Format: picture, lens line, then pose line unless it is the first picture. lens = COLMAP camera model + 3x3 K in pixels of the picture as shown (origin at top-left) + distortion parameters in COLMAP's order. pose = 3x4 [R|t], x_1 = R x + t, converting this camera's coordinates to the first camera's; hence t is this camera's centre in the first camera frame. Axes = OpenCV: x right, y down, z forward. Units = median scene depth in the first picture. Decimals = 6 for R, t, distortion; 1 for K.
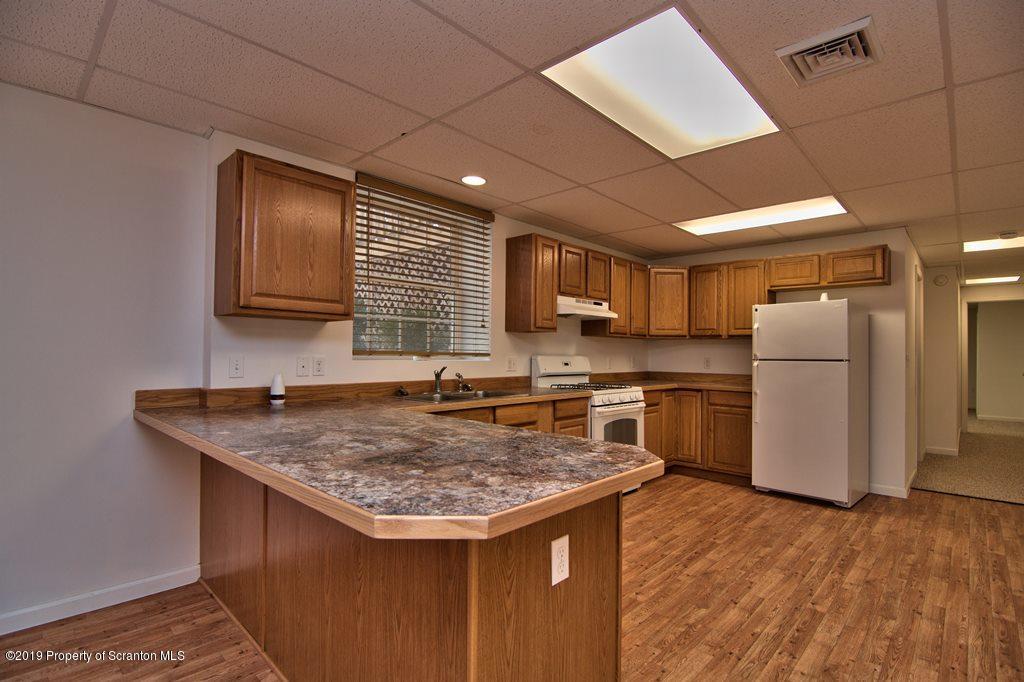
lens RADIAL K [[491.7, 0, 519.6], [0, 491.7, 339.8], [0, 0, 1]] dist [-0.001462, -0.001898]
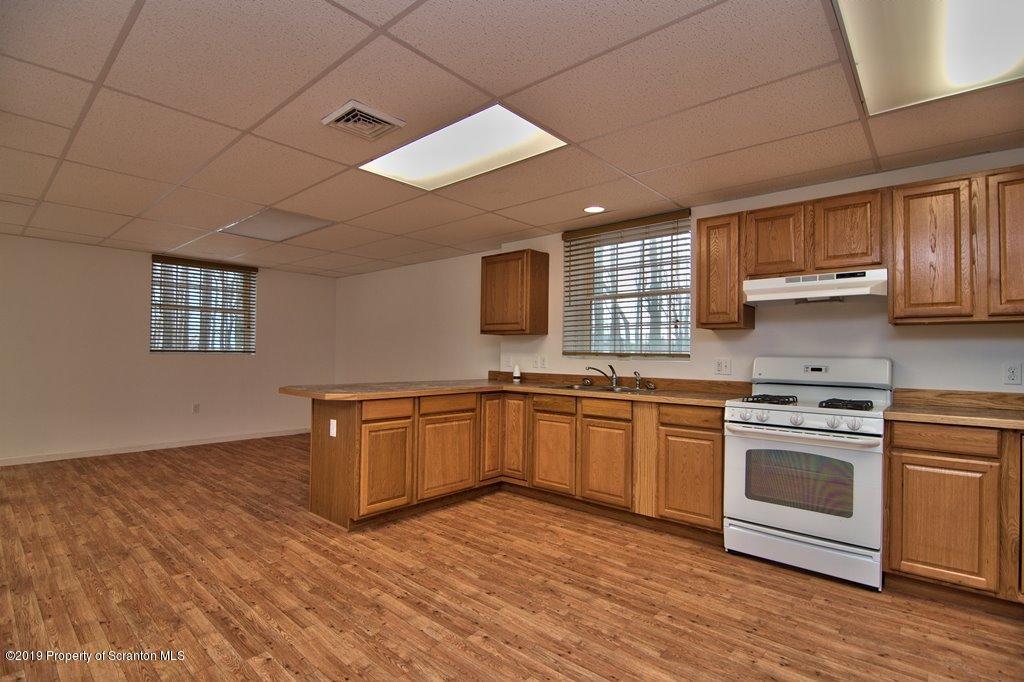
lens RADIAL K [[491.7, 0, 513.3], [0, 491.7, 346.3], [0, 0, 1]] dist [-0.001462, -0.001898]
pose [[0.020300, -0.034046, -0.999214, 1.294646], [0.009343, 0.999383, -0.033862, 0.059077], [0.999750, -0.008648, 0.020606, 0.916927]]
